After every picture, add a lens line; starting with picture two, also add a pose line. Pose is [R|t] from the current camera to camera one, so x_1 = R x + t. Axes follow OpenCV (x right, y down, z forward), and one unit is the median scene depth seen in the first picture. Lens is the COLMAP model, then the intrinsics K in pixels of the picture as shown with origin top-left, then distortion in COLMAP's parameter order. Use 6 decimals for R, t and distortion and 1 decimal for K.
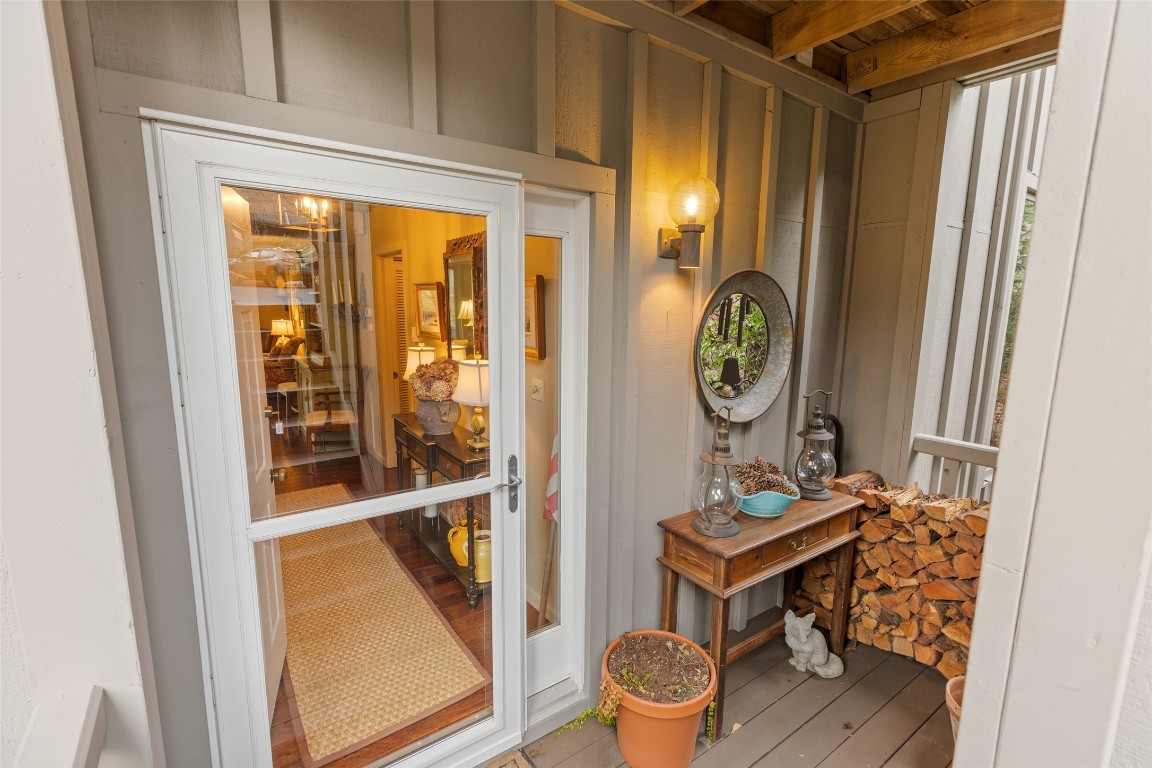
lens RADIAL K [[520.3, 0, 577.6], [0, 520.3, 381.1], [0, 0, 1]] dist [0.003676, -0.000544]
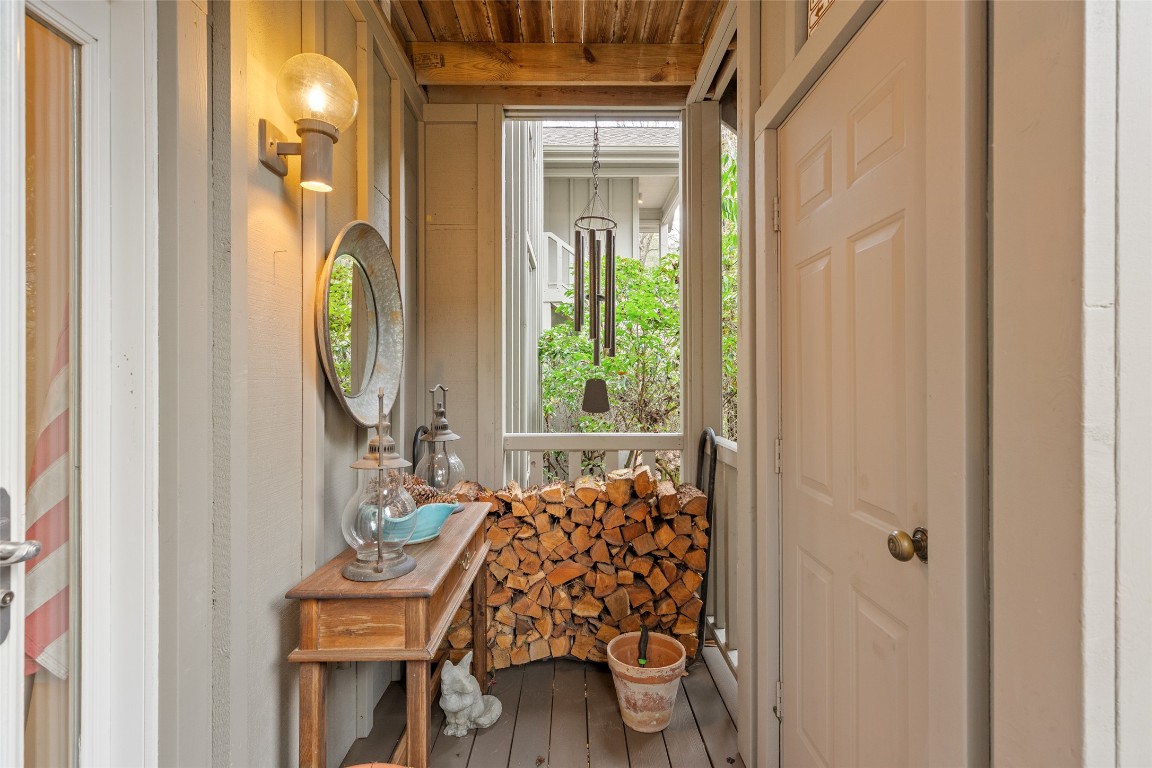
lens RADIAL K [[549.9, 0, 577.7], [0, 549.9, 376.0], [0, 0, 1]] dist [0.013445, -0.001426]
pose [[0.564857, -0.005446, 0.825171, -0.164588], [0.131764, 0.987743, -0.083678, 0.112990], [-0.814601, 0.155994, 0.558652, 0.310912]]
